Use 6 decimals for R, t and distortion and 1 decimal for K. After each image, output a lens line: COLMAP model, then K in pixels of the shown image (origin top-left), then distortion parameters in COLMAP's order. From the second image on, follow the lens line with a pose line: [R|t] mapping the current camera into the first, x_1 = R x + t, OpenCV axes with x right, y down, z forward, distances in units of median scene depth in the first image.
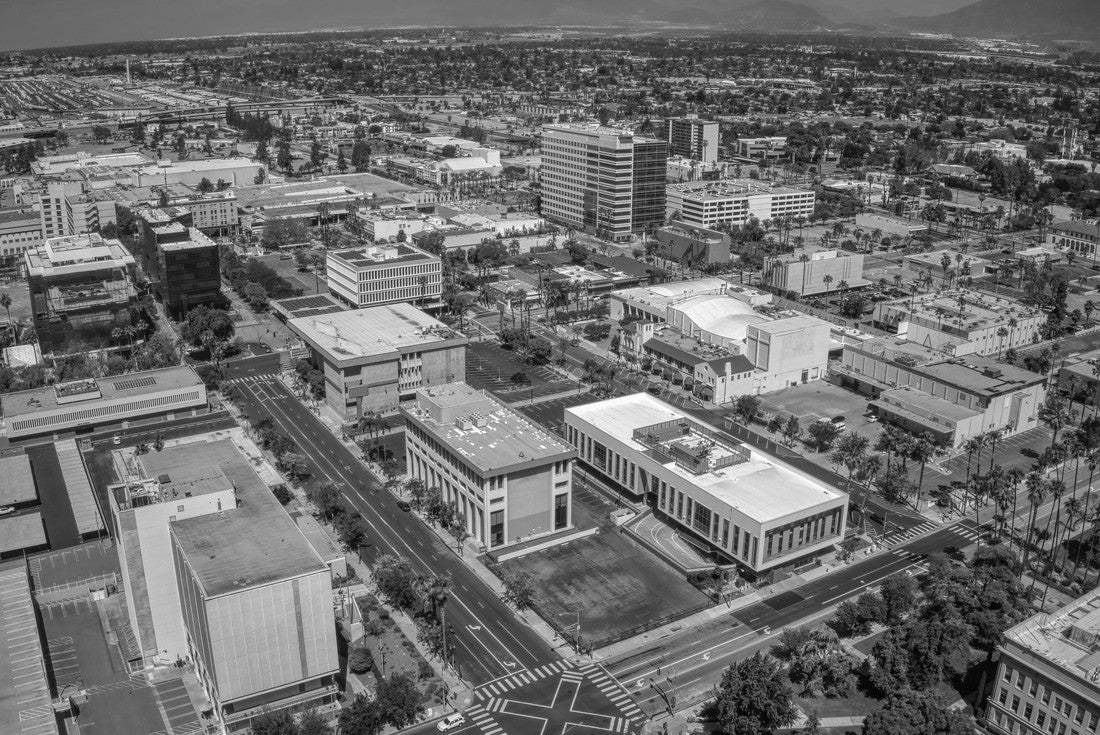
lens RADIAL K [[1007.0, 0, 550.0], [0, 1007.0, 367.5], [0, 0, 1]] dist [-0.175593, -0.005488]
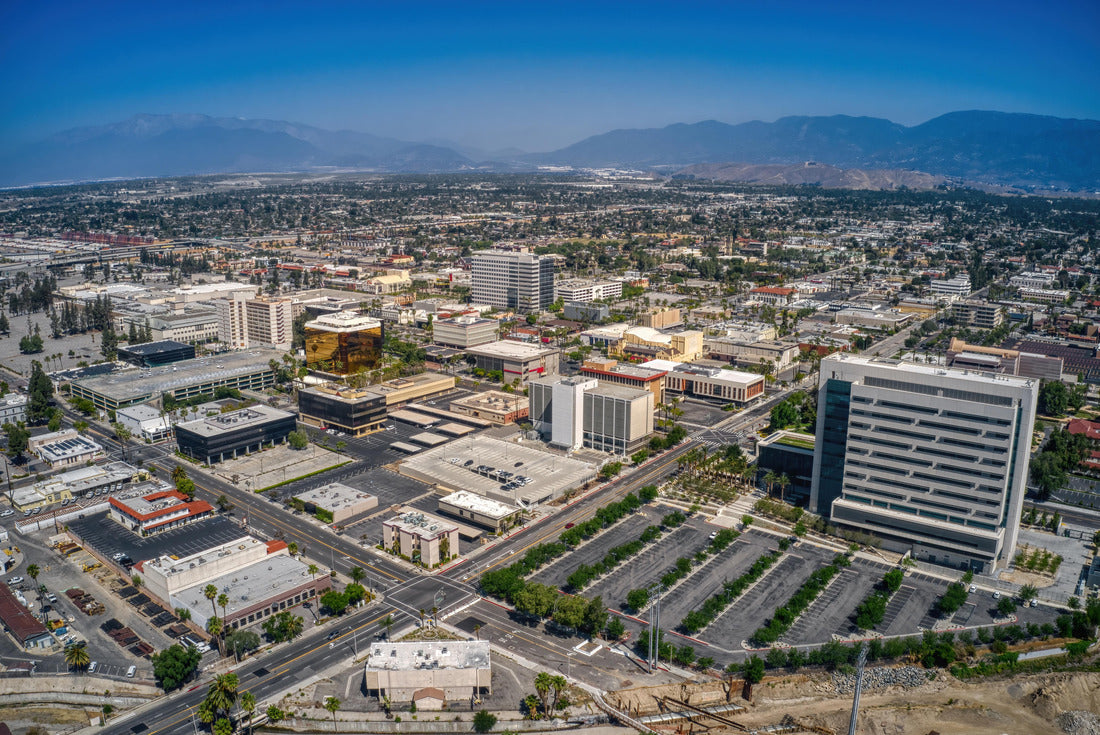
lens RADIAL K [[853.1, 0, 550.0], [0, 853.1, 367.5], [0, 0, 1]] dist [-0.181962, -0.000450]
pose [[0.936489, -0.079916, 0.341471, -0.668736], [0.114054, 0.990162, -0.081062, 0.142963], [-0.331634, 0.114860, 0.936390, -0.639470]]
